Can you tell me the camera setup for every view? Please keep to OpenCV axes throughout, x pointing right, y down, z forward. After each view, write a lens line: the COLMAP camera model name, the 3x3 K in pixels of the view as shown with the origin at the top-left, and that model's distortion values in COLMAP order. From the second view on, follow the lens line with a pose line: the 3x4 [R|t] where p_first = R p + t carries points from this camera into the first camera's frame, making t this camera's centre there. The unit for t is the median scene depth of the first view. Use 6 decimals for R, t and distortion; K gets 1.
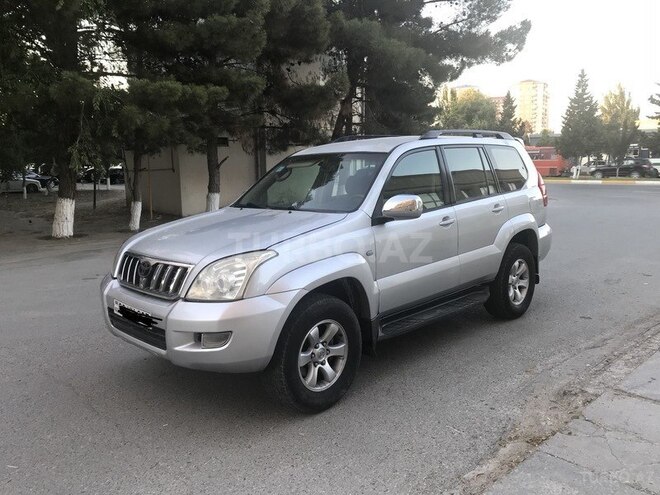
lens RADIAL K [[544.3, 0, 331.9], [0, 544.3, 249.5], [0, 0, 1]] dist [0.006887, -0.001014]
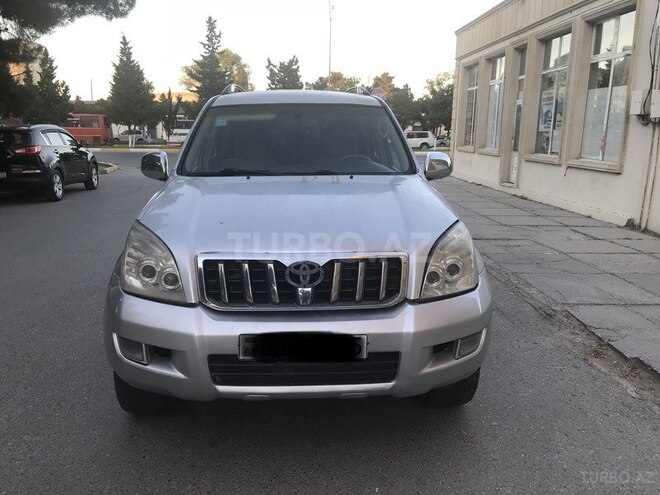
lens RADIAL K [[544.3, 0, 331.9], [0, 544.3, 249.5], [0, 0, 1]] dist [0.006887, -0.001014]
pose [[0.661616, -0.137940, 0.737046, -0.486980], [0.097998, 0.990410, 0.097389, -0.031403], [-0.743411, 0.007795, 0.668789, 0.346694]]
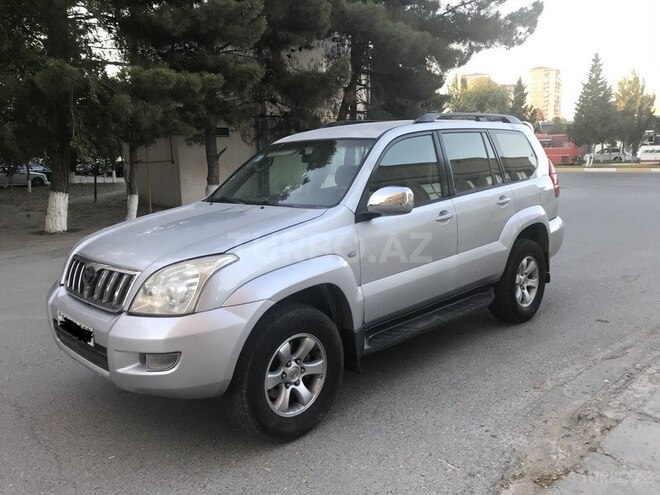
lens RADIAL K [[544.3, 0, 331.9], [0, 544.3, 249.5], [0, 0, 1]] dist [0.006887, -0.001014]
pose [[0.999793, -0.006320, -0.019362, 0.036375], [0.006651, 0.999833, 0.017048, -0.011046], [0.019251, -0.017173, 0.999667, 0.090208]]
